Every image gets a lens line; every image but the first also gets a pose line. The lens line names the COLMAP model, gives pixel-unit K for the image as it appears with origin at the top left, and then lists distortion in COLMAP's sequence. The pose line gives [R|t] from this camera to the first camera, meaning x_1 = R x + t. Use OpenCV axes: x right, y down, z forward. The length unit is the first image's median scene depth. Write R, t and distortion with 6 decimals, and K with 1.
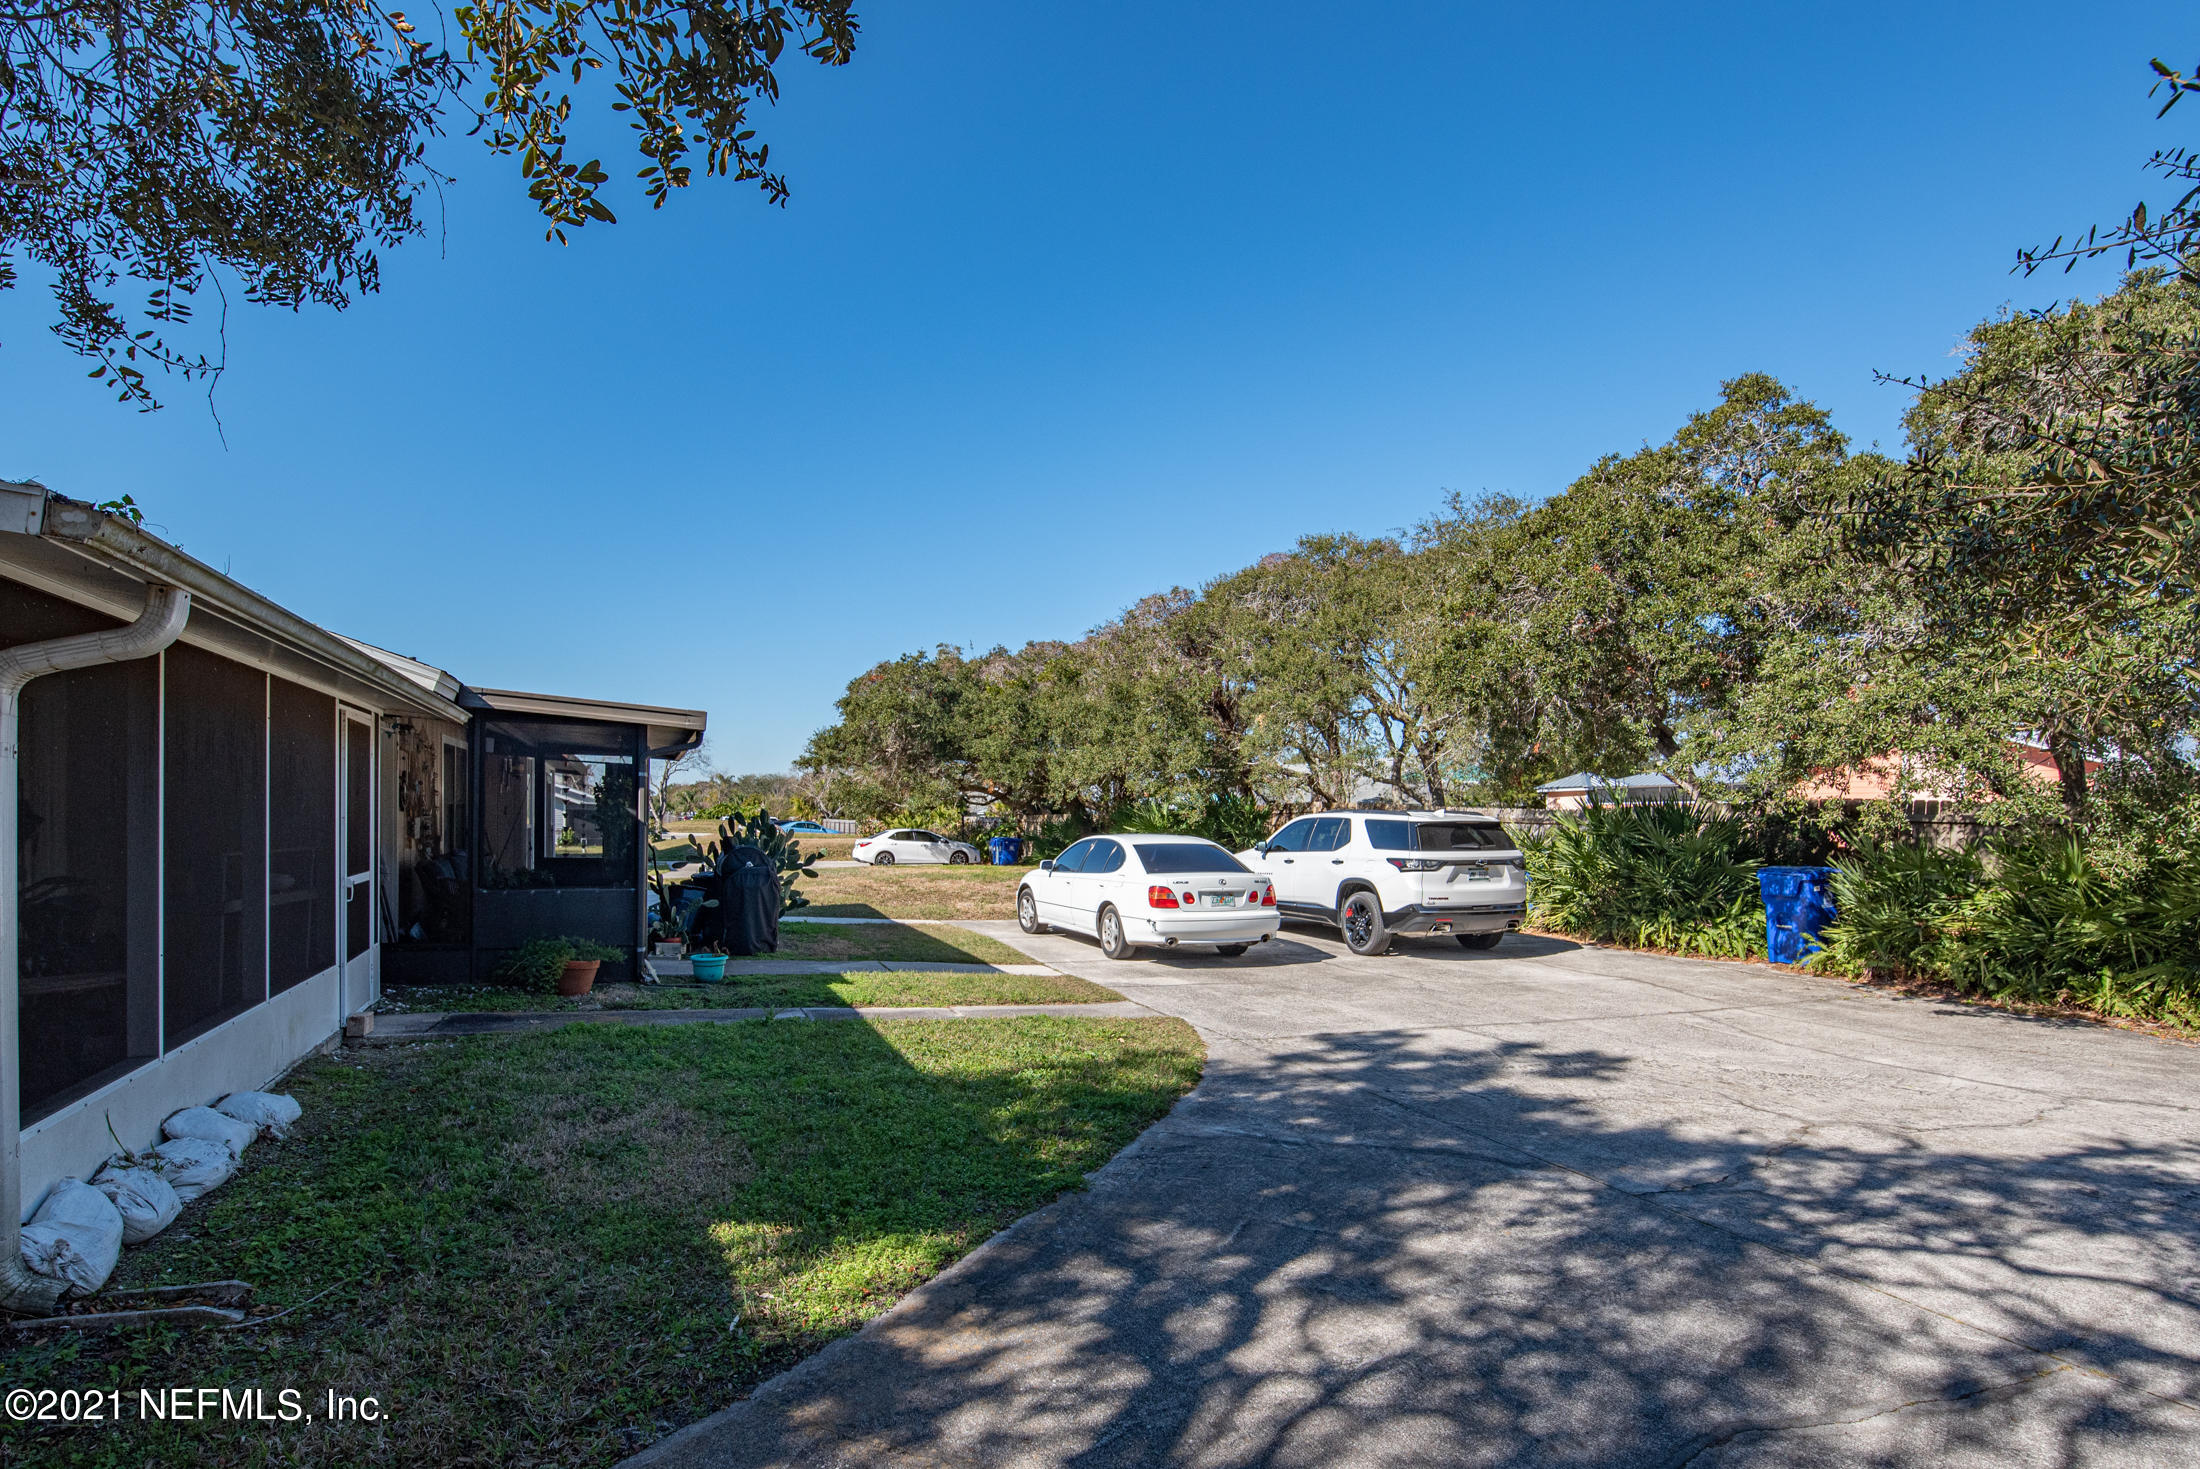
lens RADIAL K [[1076.6, 0, 1102.4], [0, 1076.6, 819.4], [0, 0, 1]] dist [0.018105, -0.017380]
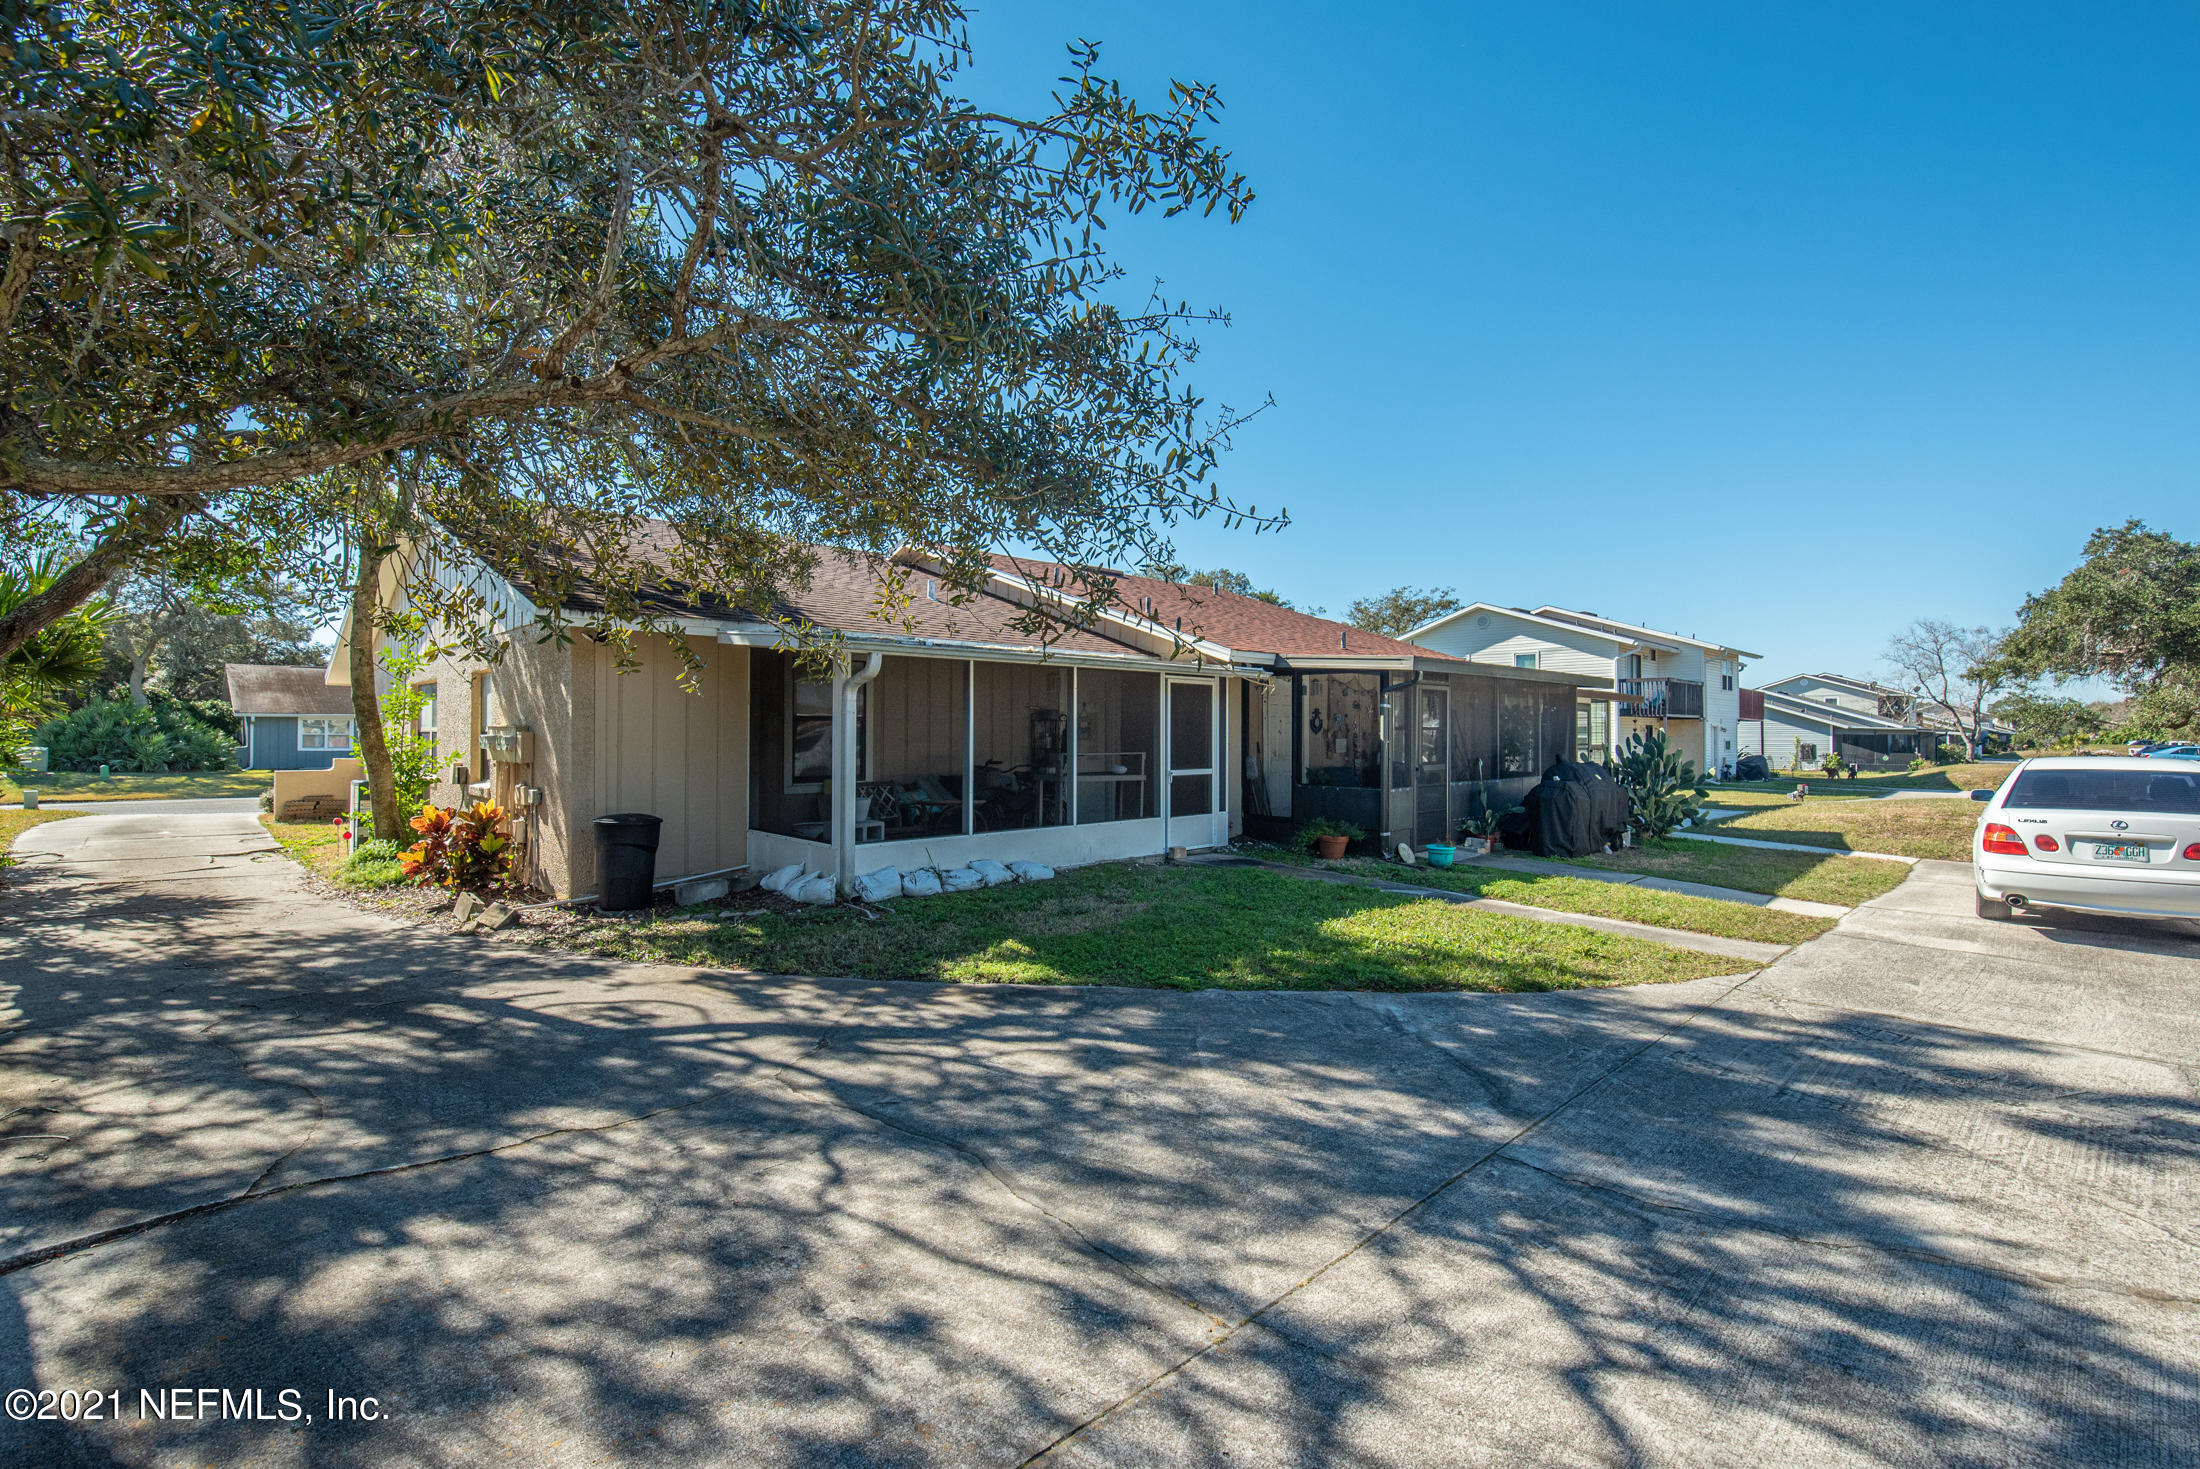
lens RADIAL K [[986.2, 0, 1096.3], [0, 986.2, 754.3], [0, 0, 1]] dist [0.000518, -0.012845]
pose [[0.348082, 0.006743, -0.937440, 1.216867], [-0.000397, 0.999975, 0.007045, 0.024085], [0.937464, -0.002080, 0.348076, 0.466085]]
